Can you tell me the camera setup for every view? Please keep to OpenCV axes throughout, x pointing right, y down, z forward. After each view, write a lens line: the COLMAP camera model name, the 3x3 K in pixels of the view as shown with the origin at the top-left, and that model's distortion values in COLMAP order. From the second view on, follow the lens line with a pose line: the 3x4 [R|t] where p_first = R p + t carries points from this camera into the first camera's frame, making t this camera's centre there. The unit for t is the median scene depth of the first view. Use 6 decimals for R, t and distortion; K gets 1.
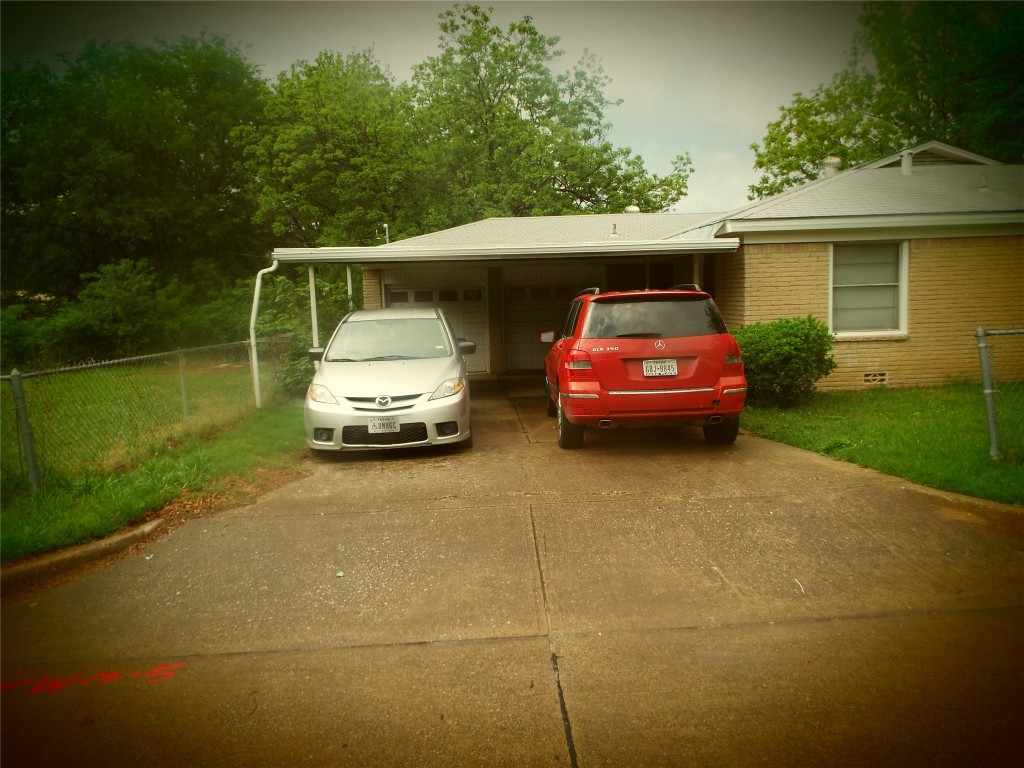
lens RADIAL K [[746.1, 0, 514.5], [0, 746.1, 389.3], [0, 0, 1]] dist [-0.014918, 0.012344]
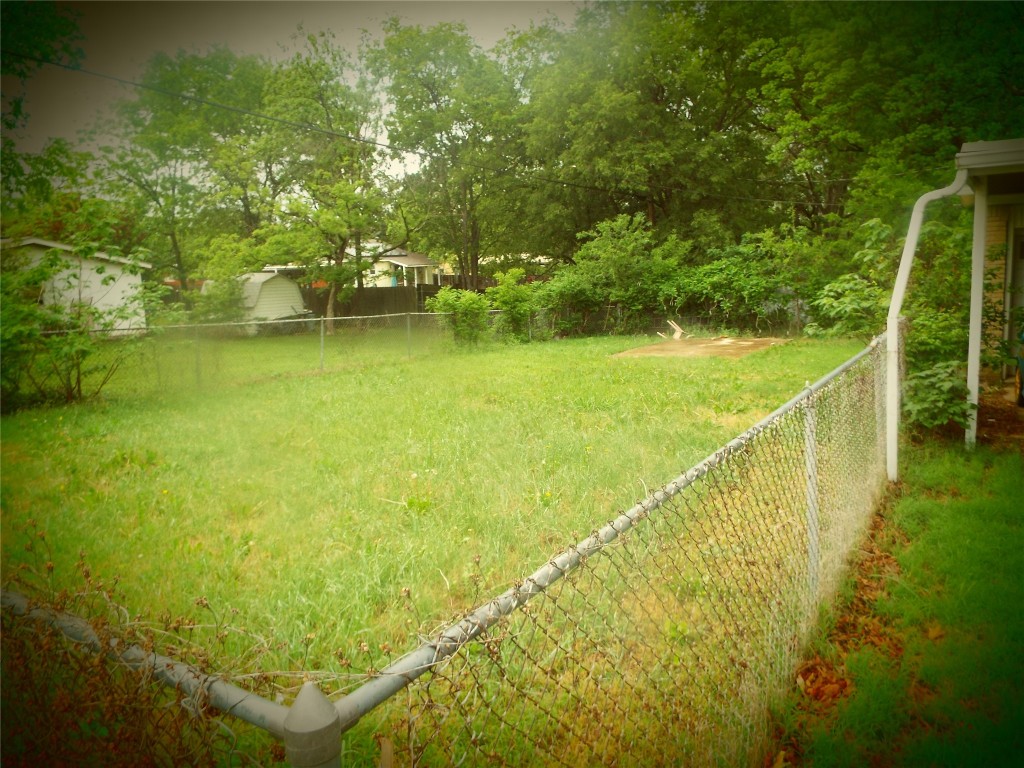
lens RADIAL K [[746.1, 0, 514.5], [0, 746.1, 386.9], [0, 0, 1]] dist [-0.014918, 0.012344]
pose [[0.824346, 0.077191, -0.560799, -0.114838], [-0.047779, 0.996612, 0.066945, -0.023685], [0.564066, -0.028391, 0.825241, 0.188619]]
